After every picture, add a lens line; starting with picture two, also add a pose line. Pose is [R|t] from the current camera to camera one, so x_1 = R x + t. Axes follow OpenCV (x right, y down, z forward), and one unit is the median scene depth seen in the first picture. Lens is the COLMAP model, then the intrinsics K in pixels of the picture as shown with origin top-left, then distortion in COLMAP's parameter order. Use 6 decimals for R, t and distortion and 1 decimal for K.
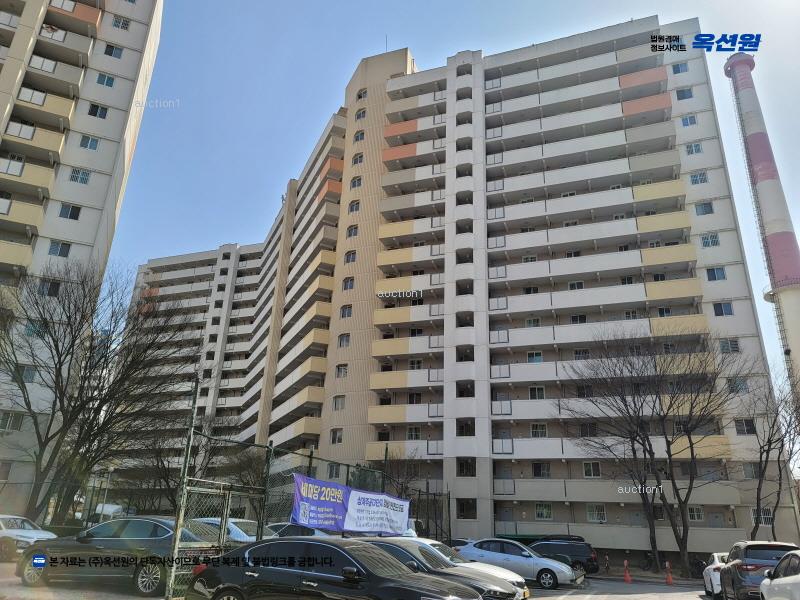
lens RADIAL K [[589.3, 0, 396.6], [0, 589.3, 303.1], [0, 0, 1]] dist [0.061030, -0.034945]
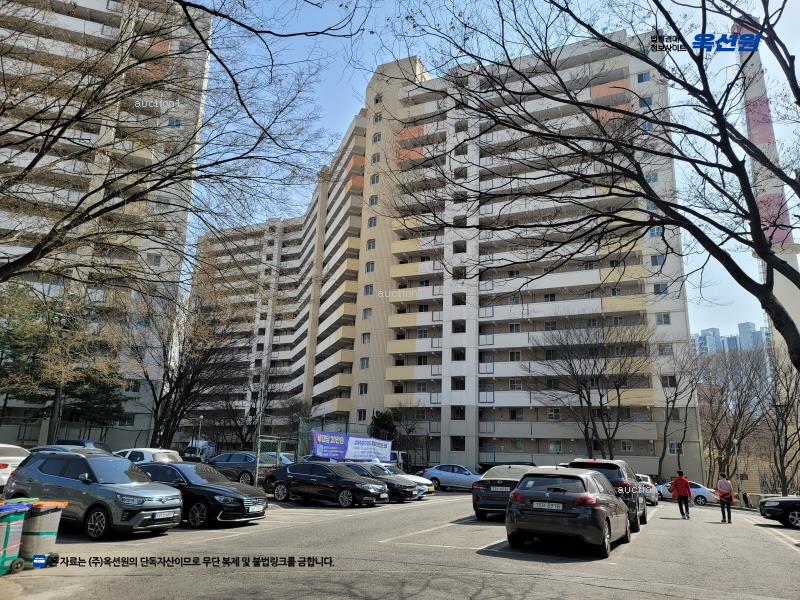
lens RADIAL K [[589.3, 0, 401.2], [0, 589.3, 303.7], [0, 0, 1]] dist [0.061030, -0.034945]
pose [[0.997147, -0.021260, -0.072424, 0.084397], [0.028910, 0.993916, 0.106278, -0.102156], [0.069724, -0.108068, 0.991695, -0.270743]]
